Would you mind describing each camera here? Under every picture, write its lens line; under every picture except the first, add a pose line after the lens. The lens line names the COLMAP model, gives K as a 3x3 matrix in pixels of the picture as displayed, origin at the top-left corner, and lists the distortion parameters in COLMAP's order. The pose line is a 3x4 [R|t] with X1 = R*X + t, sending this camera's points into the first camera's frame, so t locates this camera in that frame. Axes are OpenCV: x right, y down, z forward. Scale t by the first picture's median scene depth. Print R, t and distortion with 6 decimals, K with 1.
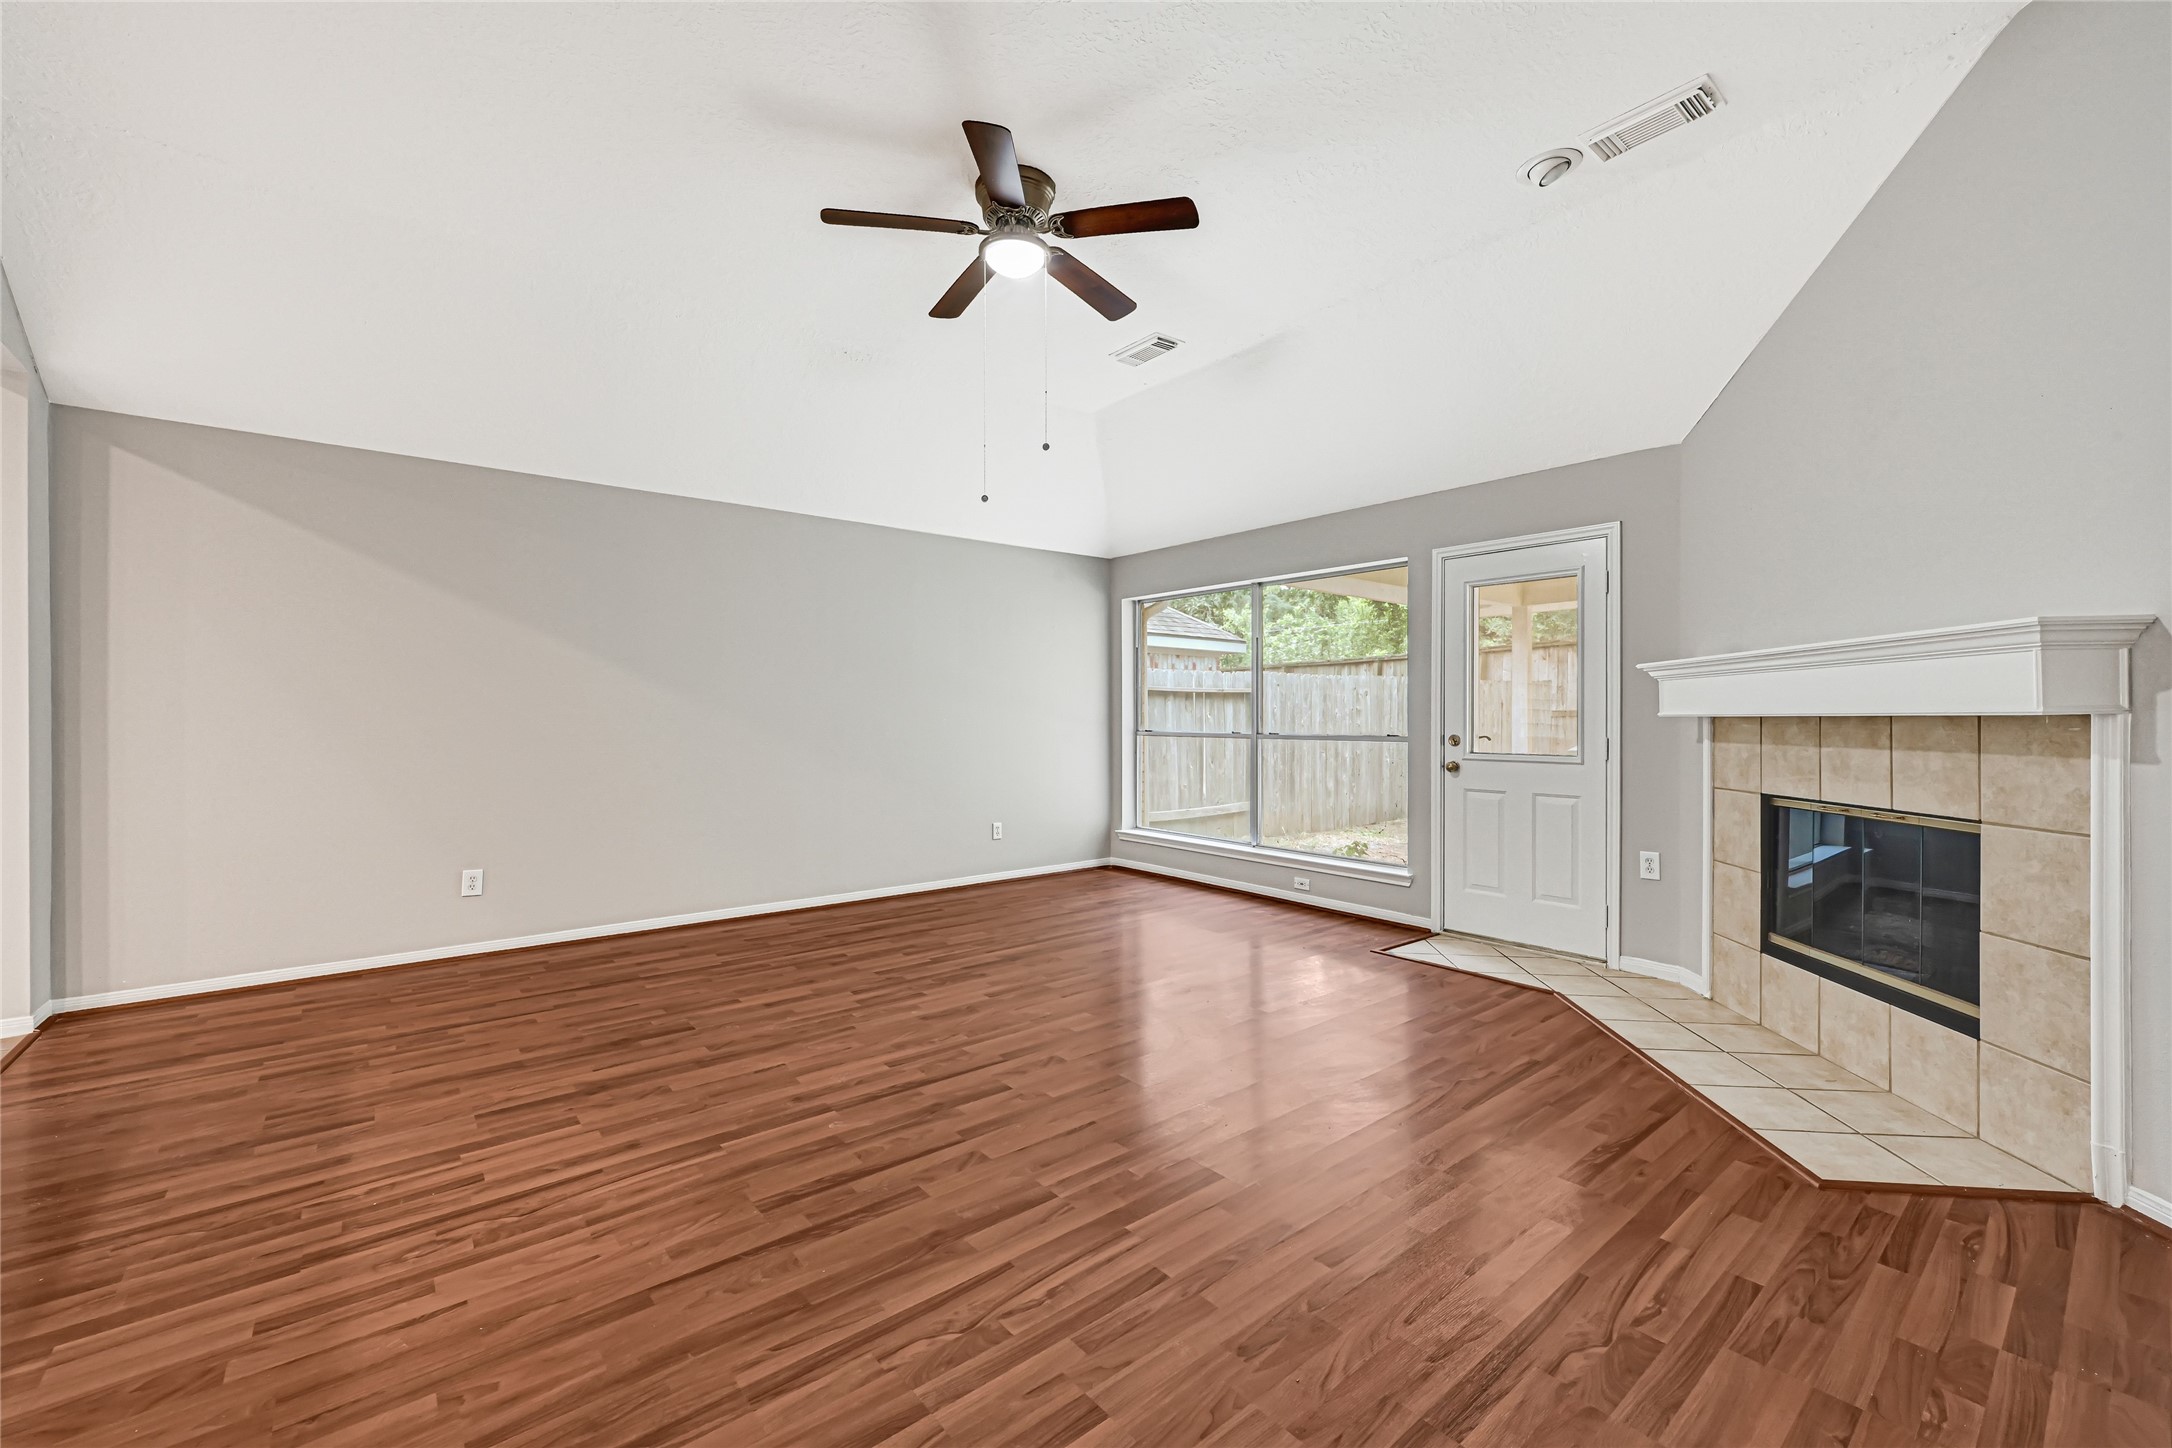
lens RADIAL K [[876.1, 0, 1082.1], [0, 876.1, 715.6], [0, 0, 1]] dist [0.001773, 0.000030]
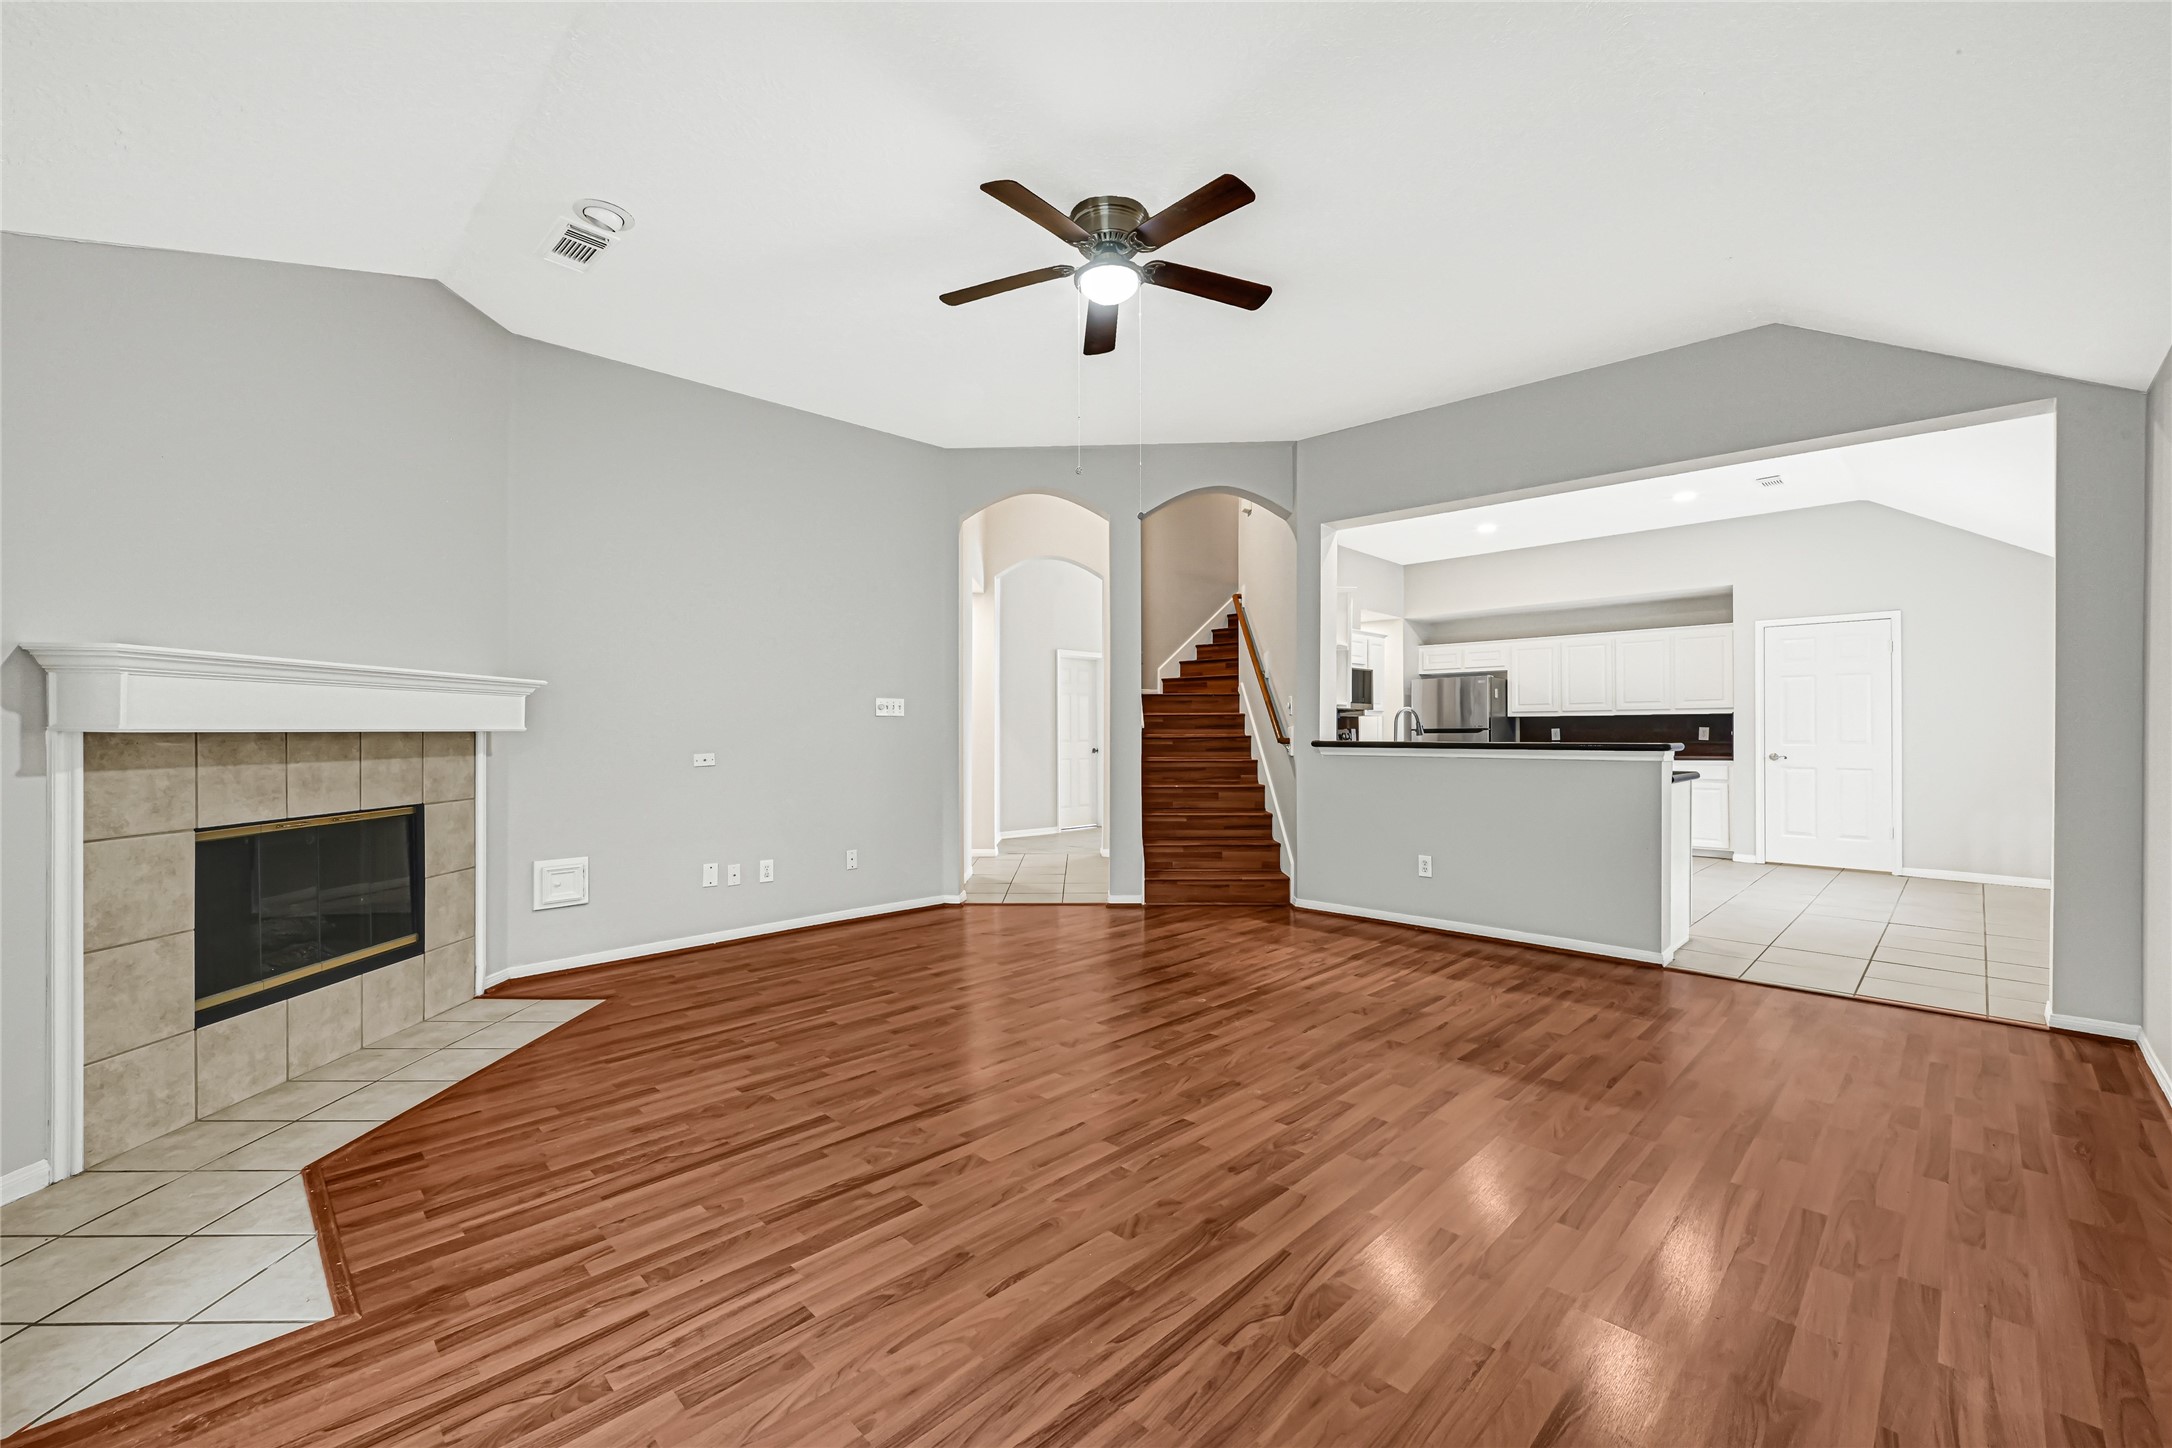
lens RADIAL K [[848.7, 0, 1098.8], [0, 848.7, 725.9], [0, 0, 1]] dist [-0.002772, -0.000265]
pose [[-0.993026, 0.001347, -0.117889, 0.059567], [0.002347, 0.999962, -0.008343, 0.004110], [0.117873, -0.008562, -0.992992, 2.154057]]
